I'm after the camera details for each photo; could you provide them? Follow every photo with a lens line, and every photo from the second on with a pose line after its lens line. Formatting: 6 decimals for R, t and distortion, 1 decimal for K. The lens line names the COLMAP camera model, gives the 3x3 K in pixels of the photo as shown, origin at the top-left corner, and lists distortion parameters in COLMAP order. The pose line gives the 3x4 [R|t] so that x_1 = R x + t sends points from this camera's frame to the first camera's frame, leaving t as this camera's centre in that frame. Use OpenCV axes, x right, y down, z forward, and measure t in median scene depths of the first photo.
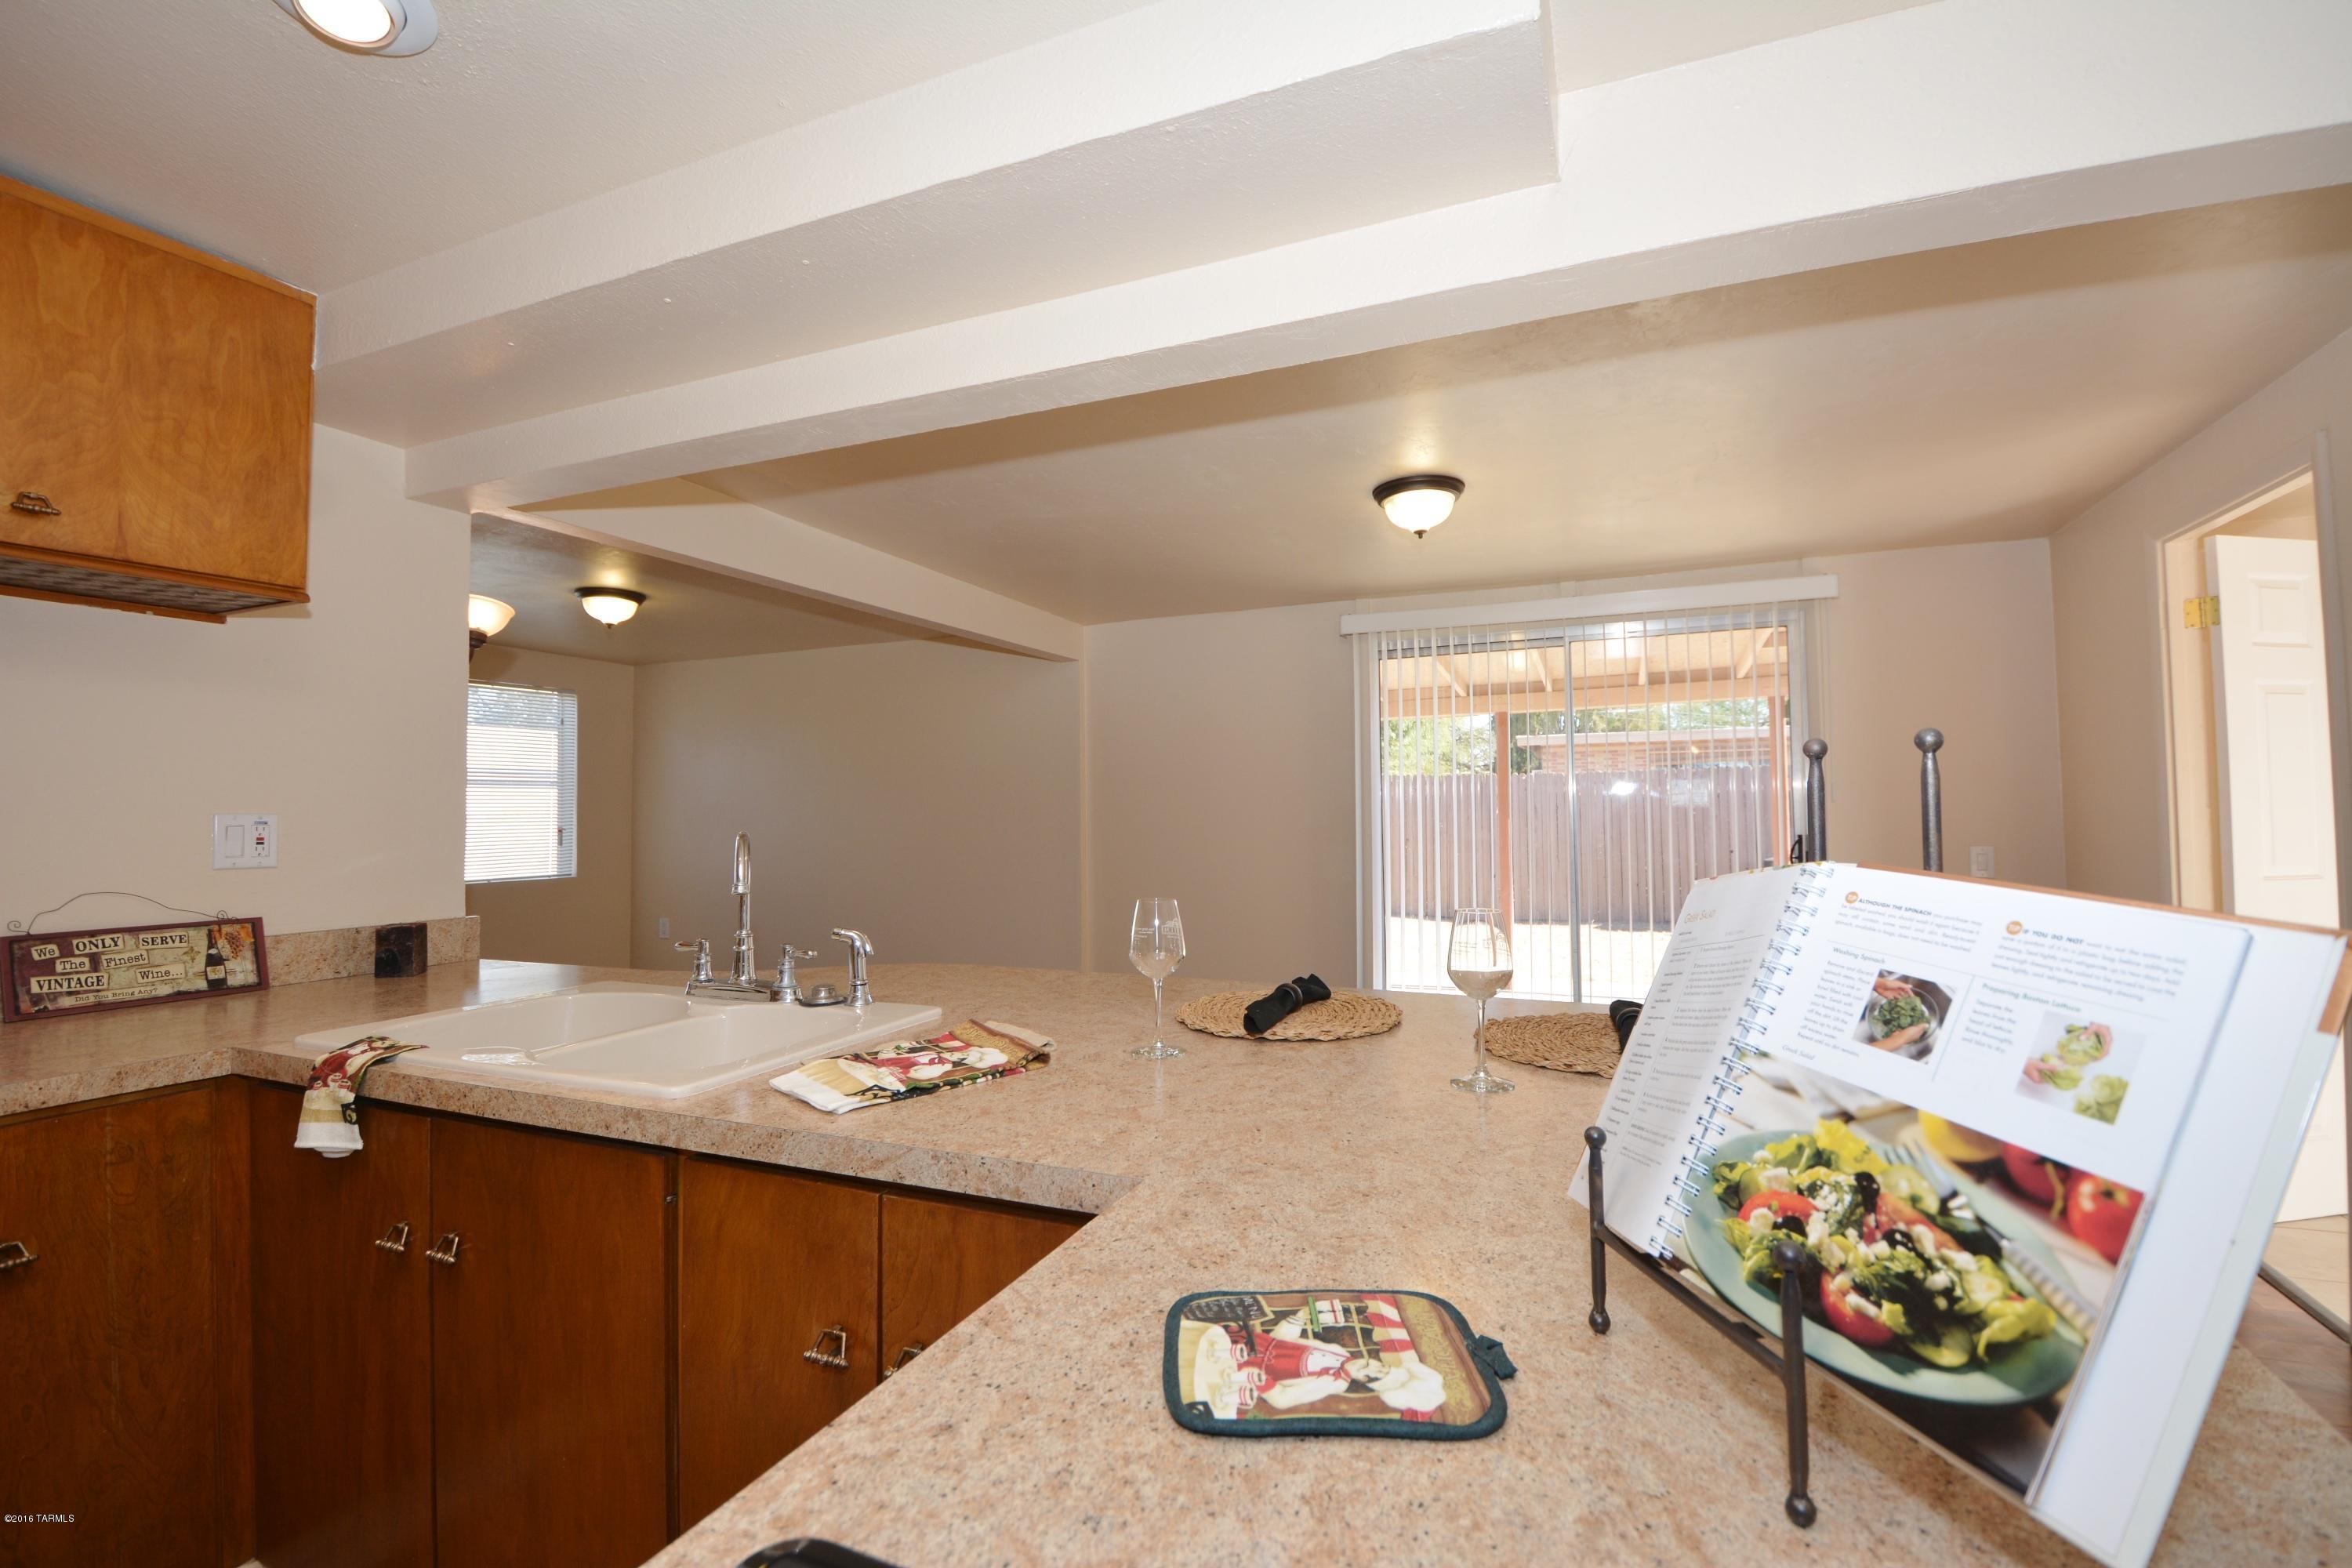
lens RADIAL K [[1034.8, 0, 1189.6], [0, 1034.8, 776.2], [0, 0, 1]] dist [0.007286, -0.016583]
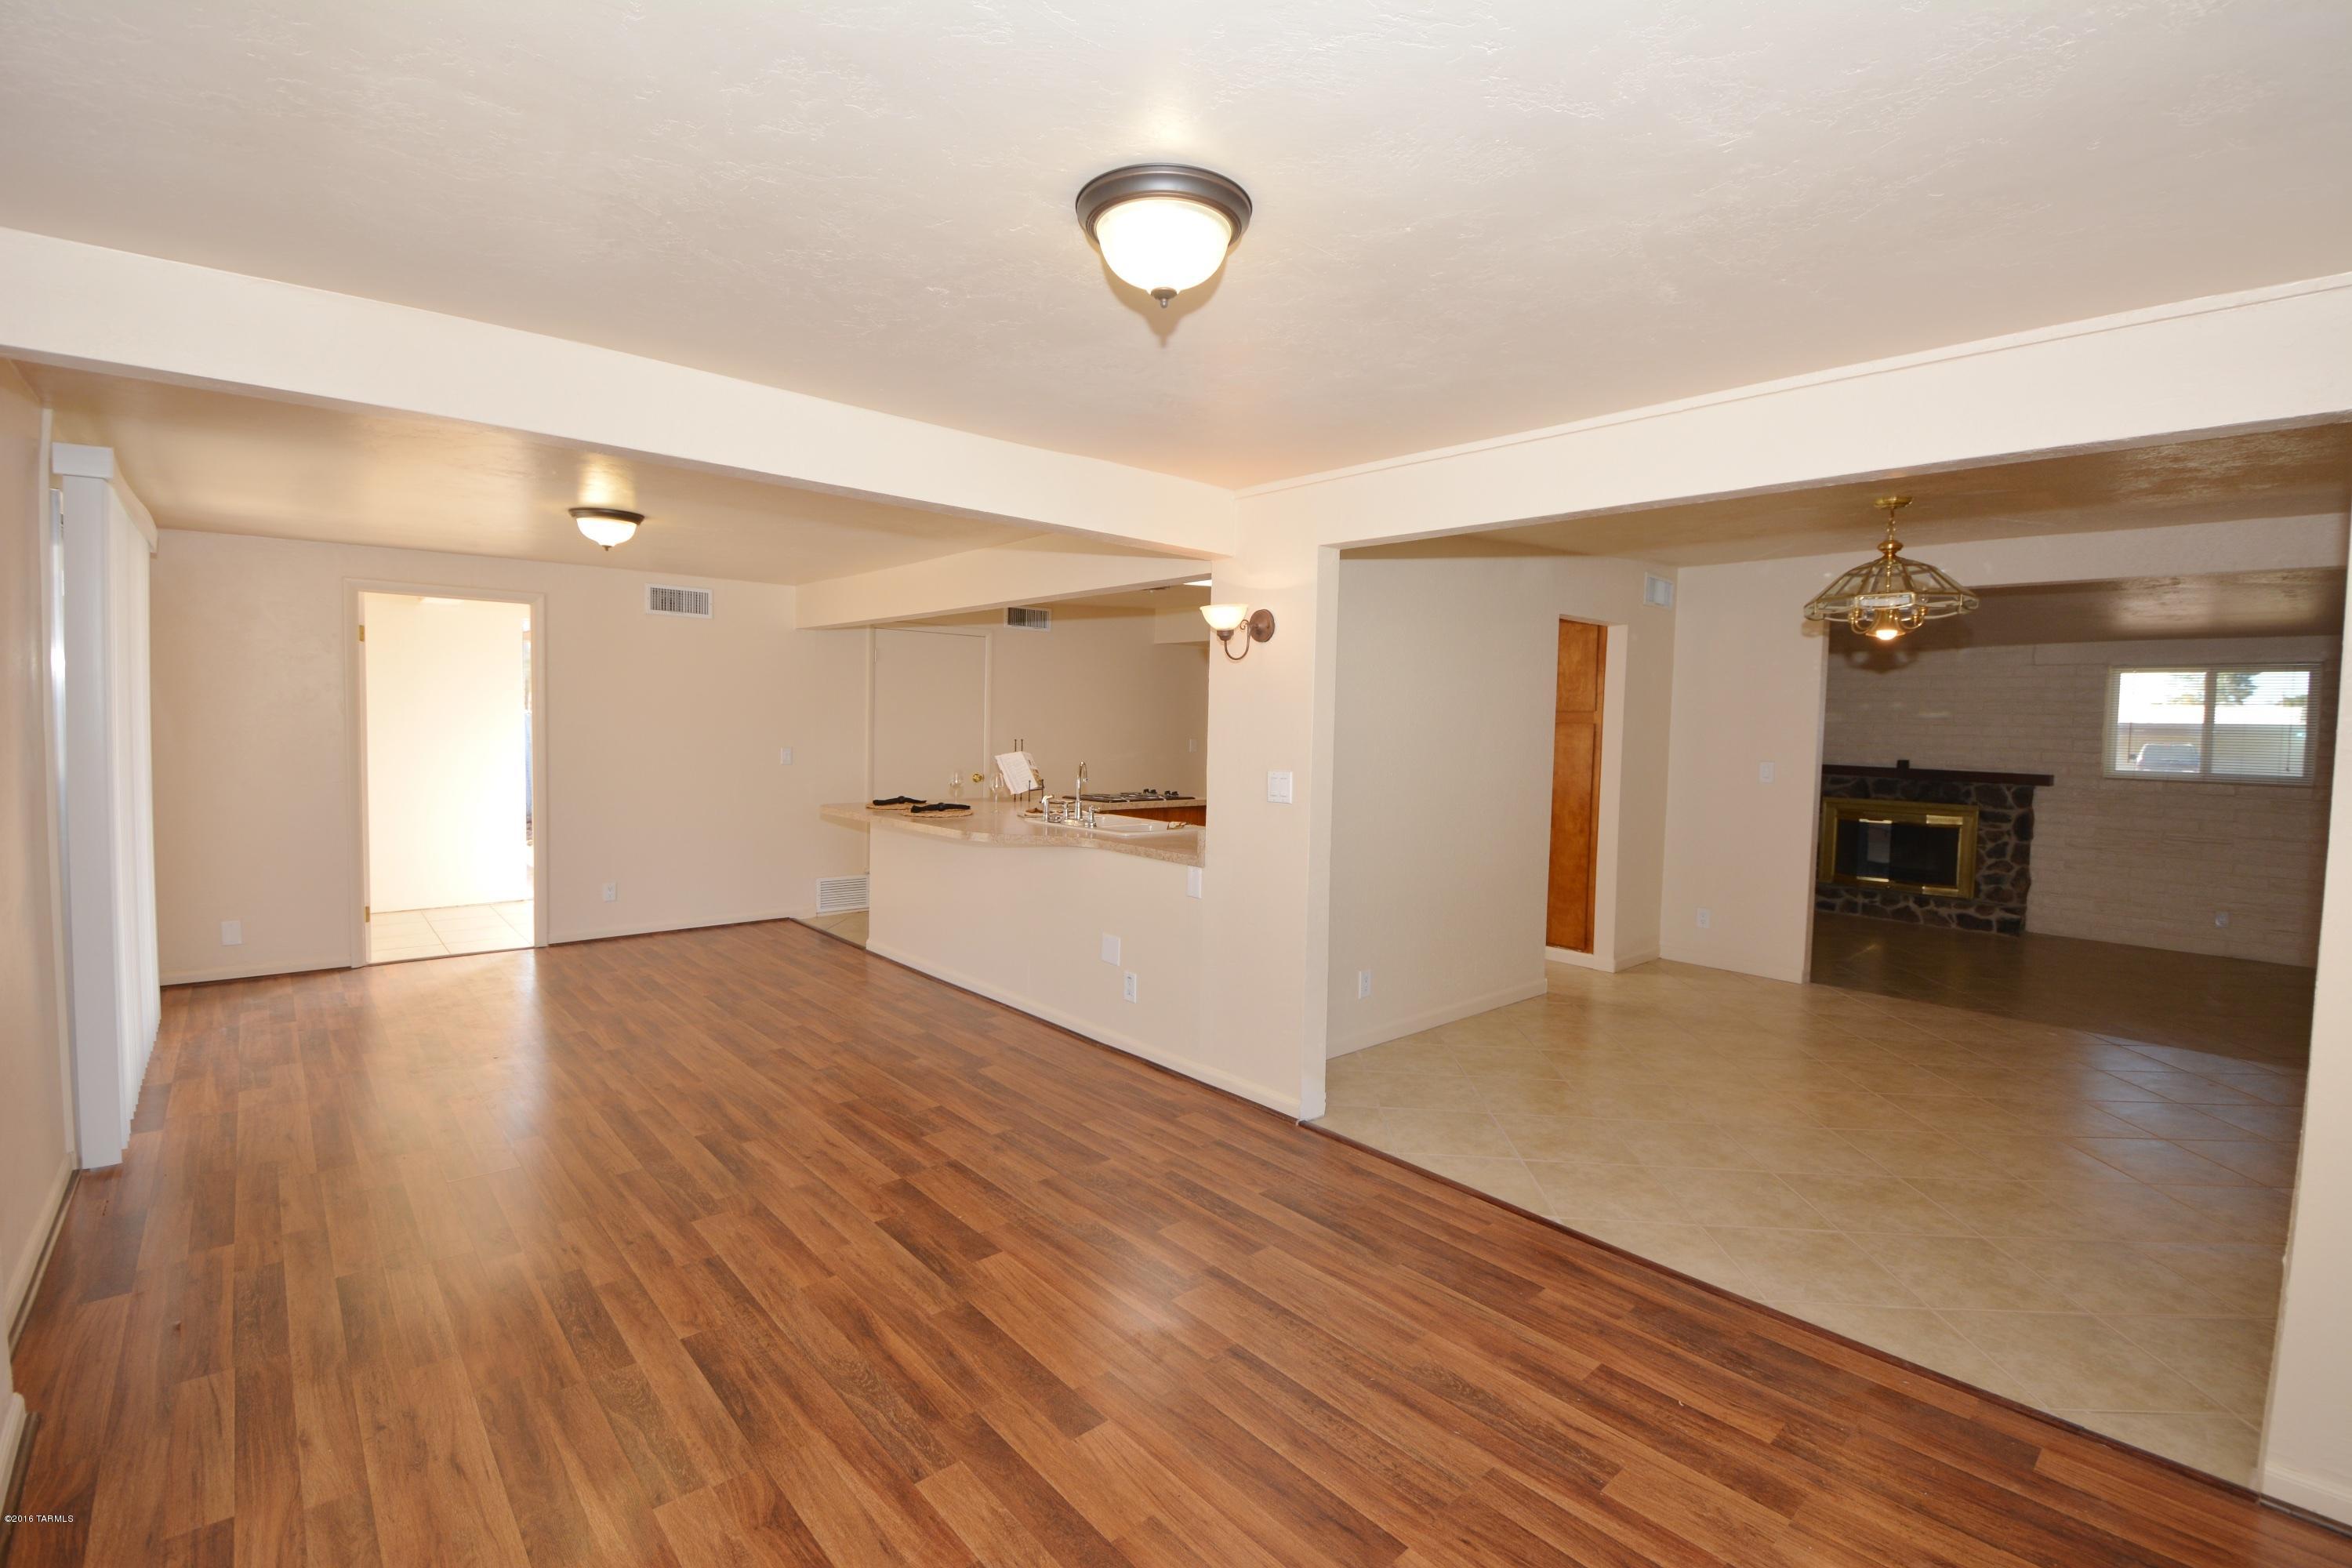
lens RADIAL K [[1034.8, 0, 1193.3], [0, 1034.8, 772.9], [0, 0, 1]] dist [0.007286, -0.016583]
pose [[-0.906175, -0.029005, 0.421907, -1.891613], [-0.025279, 0.999576, 0.014424, 0.036468], [-0.422147, 0.002405, -0.906524, 3.429906]]
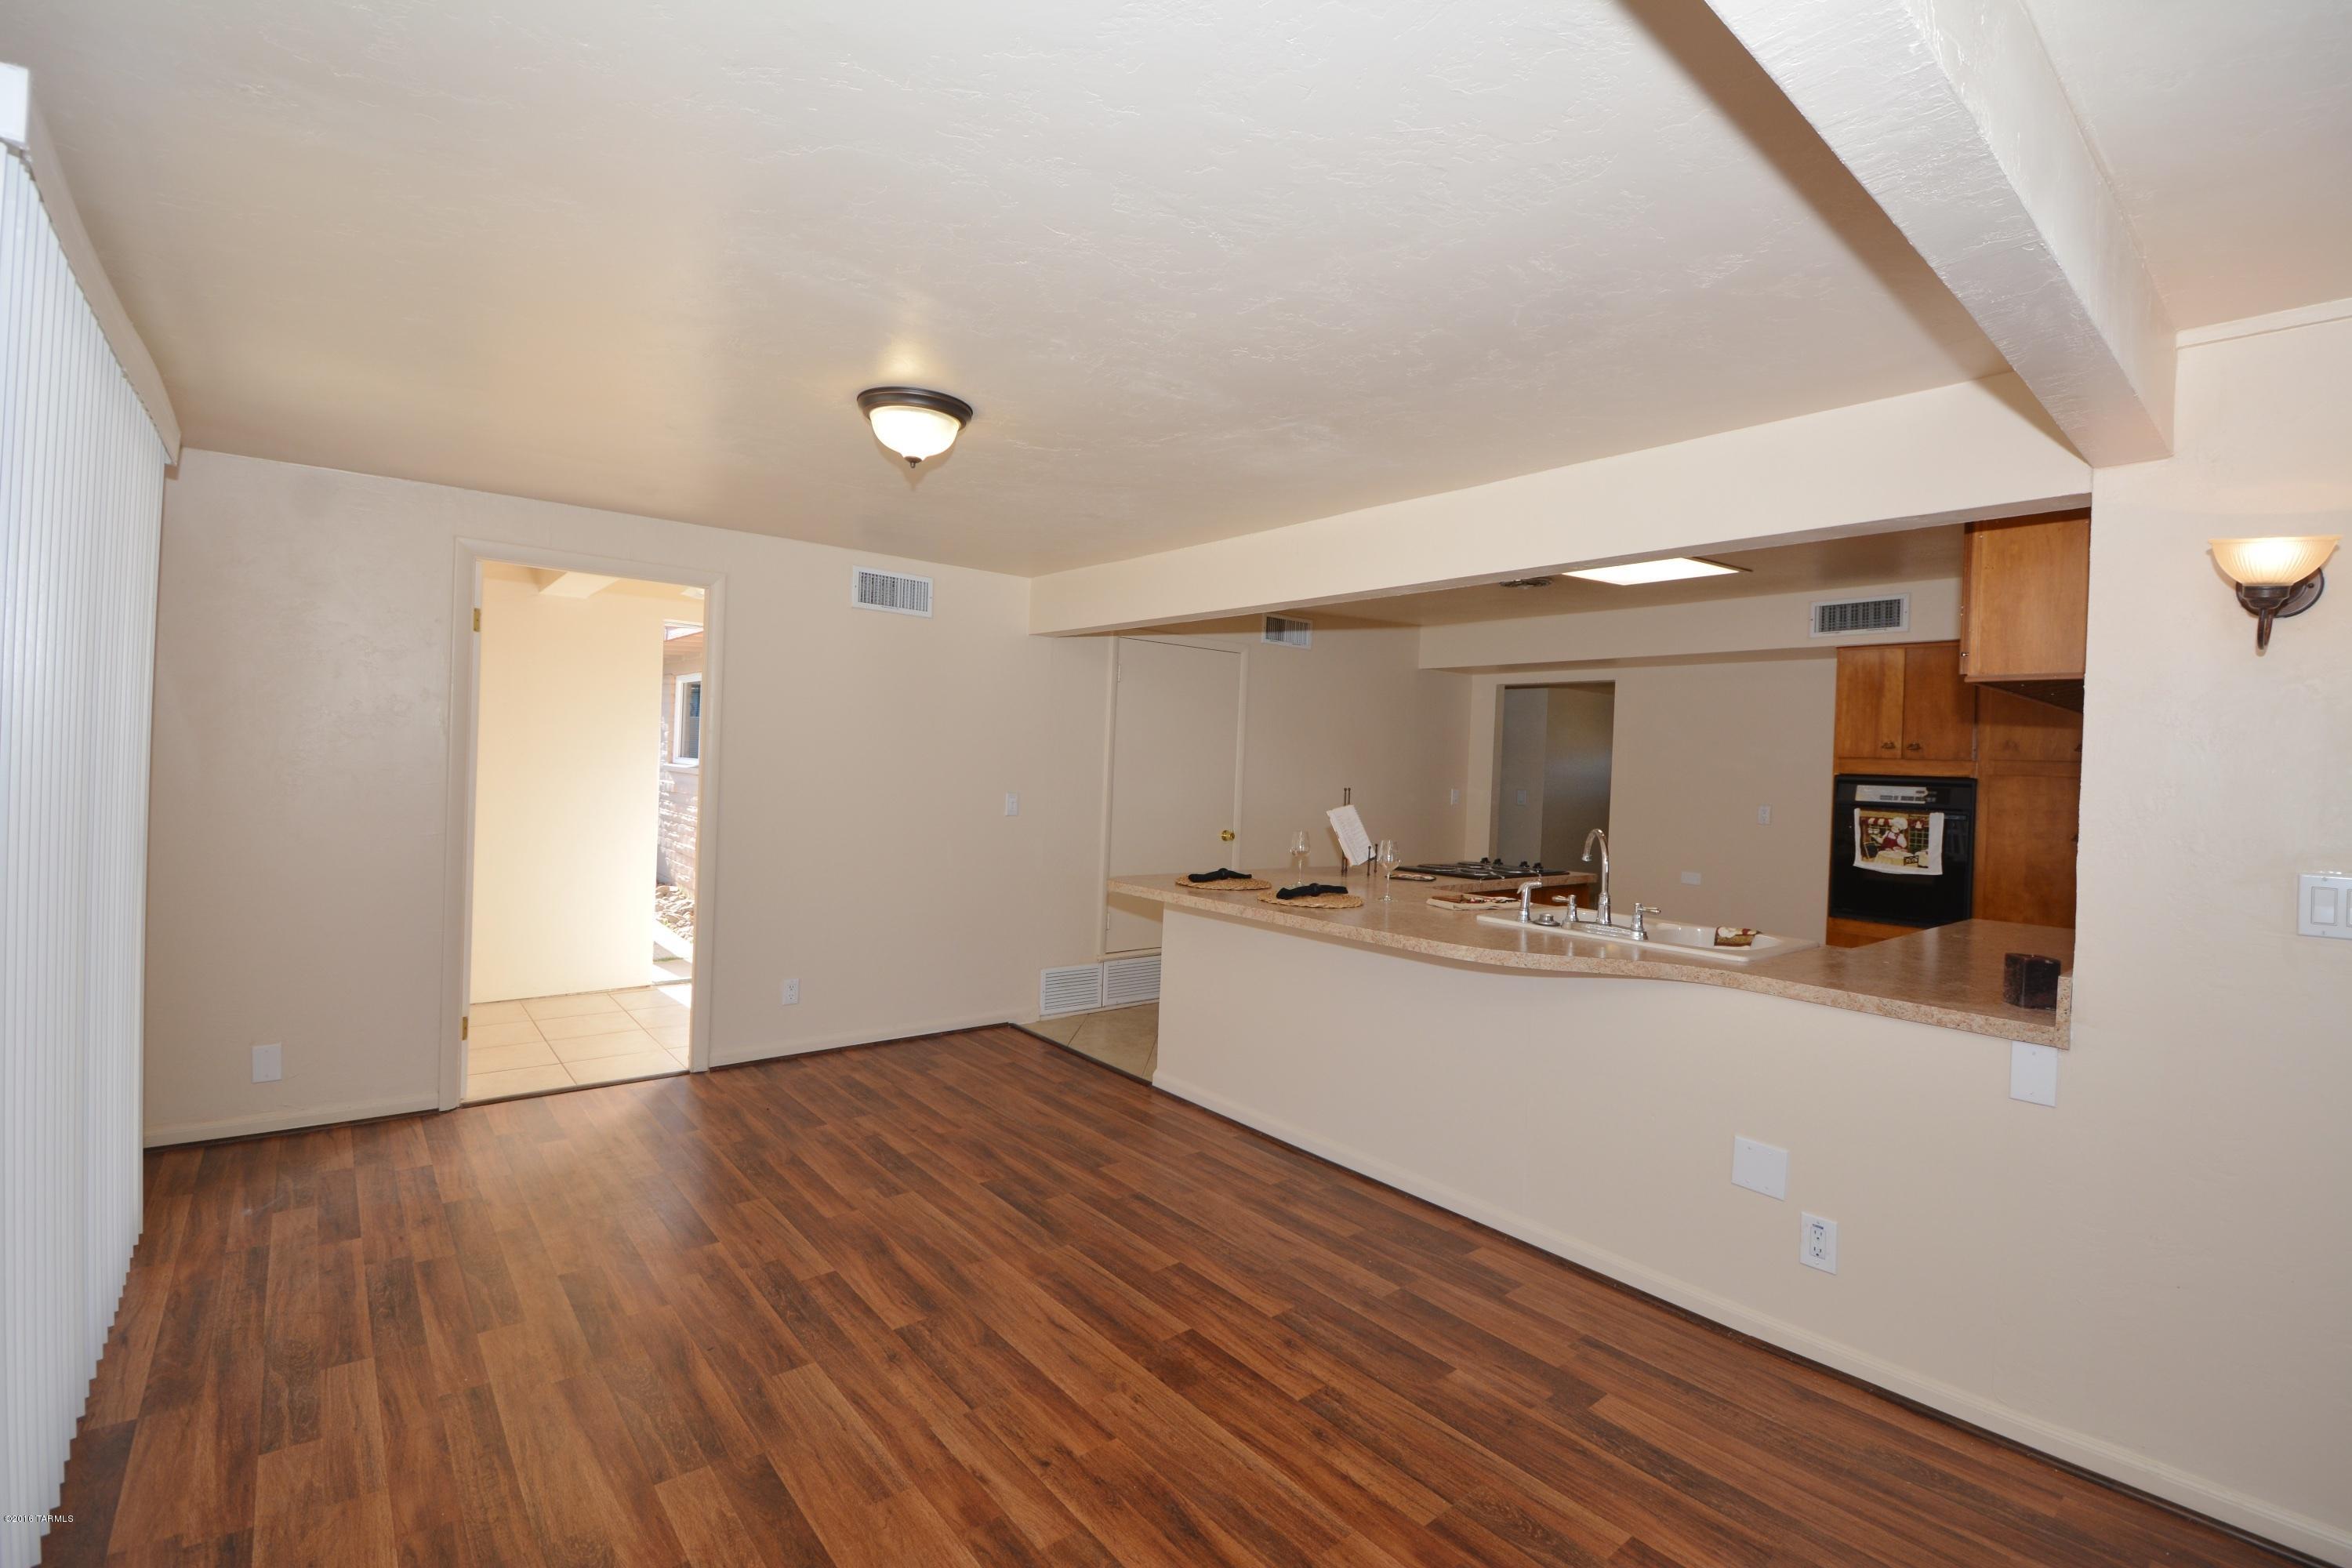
lens RADIAL K [[1034.8, 0, 1189.6], [0, 1034.8, 767.0], [0, 0, 1]] dist [0.007286, -0.016583]
pose [[-0.890184, -0.024959, 0.454917, -0.616526], [-0.043834, 0.998558, -0.030988, 0.033142], [-0.453488, -0.047526, -0.889994, 2.903091]]
